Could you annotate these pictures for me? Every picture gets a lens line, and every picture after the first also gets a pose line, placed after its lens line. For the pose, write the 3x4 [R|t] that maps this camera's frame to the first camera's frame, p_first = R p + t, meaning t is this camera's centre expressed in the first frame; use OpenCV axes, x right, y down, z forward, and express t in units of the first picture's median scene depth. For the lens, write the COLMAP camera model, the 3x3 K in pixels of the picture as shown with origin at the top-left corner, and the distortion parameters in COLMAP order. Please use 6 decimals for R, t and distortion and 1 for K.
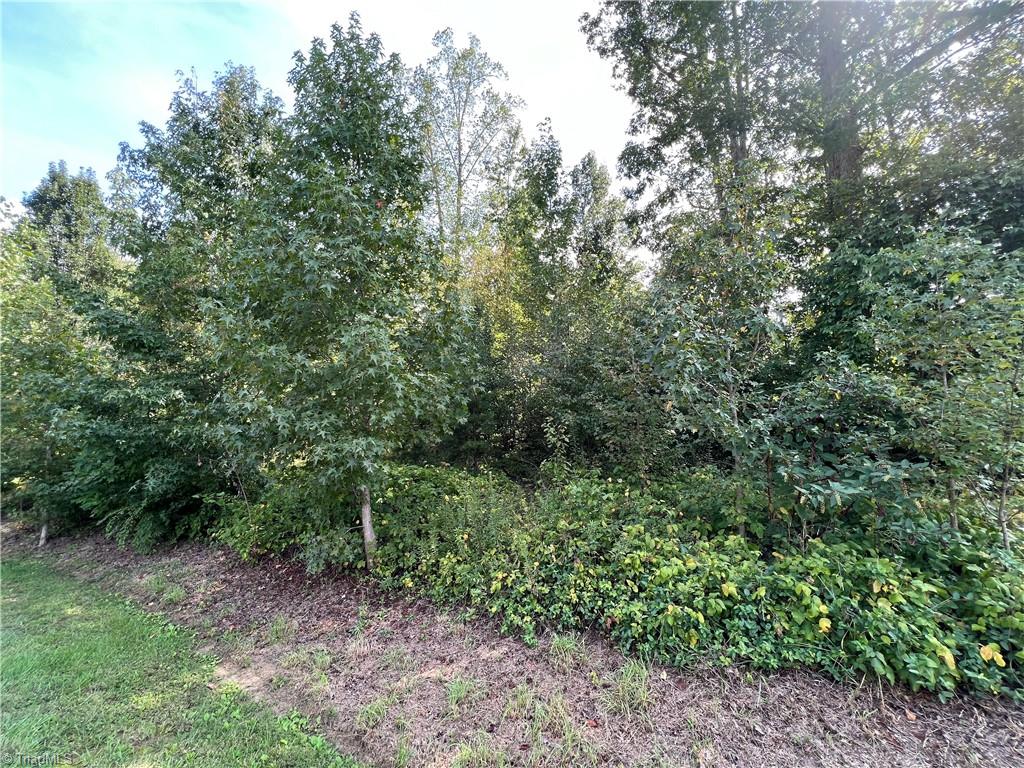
lens RADIAL K [[422.1, 0, 512.0], [0, 422.1, 384.0], [0, 0, 1]] dist [-0.000529, -0.000165]
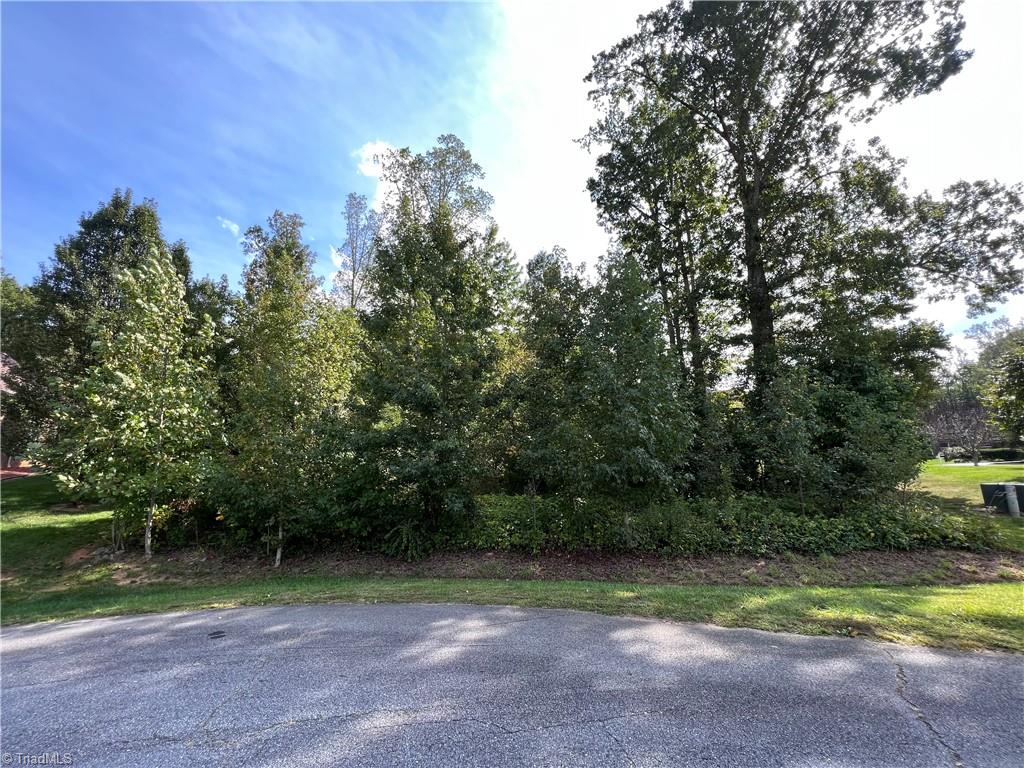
lens RADIAL K [[422.1, 0, 512.0], [0, 422.1, 384.0], [0, 0, 1]] dist [-0.000529, -0.000165]
pose [[0.935169, 0.083046, 0.344330, -1.001305], [-0.047705, 0.992799, -0.109884, -0.022565], [-0.350975, 0.086333, 0.932396, -0.366479]]
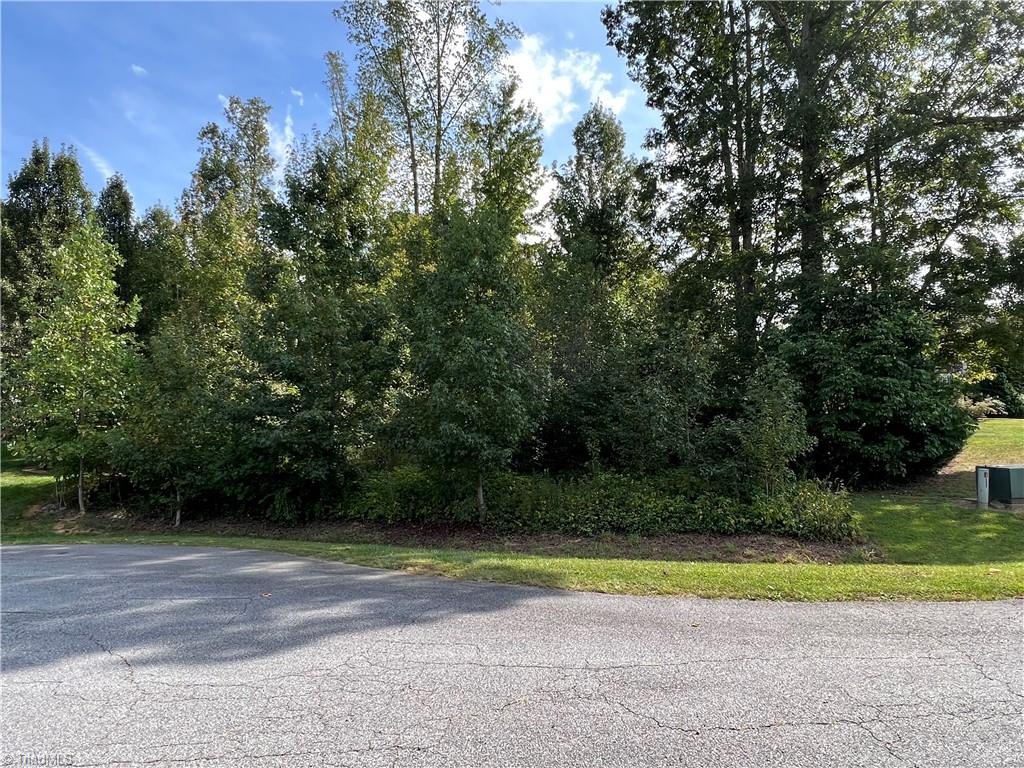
lens RADIAL K [[698.7, 0, 512.0], [0, 698.7, 384.0], [0, 0, 1]] dist [-0.007182, -0.002975]
pose [[0.995080, 0.022837, 0.096406, -0.343860], [-0.026900, 0.998795, 0.041054, -0.166749], [-0.095352, -0.043445, 0.994495, -1.213859]]
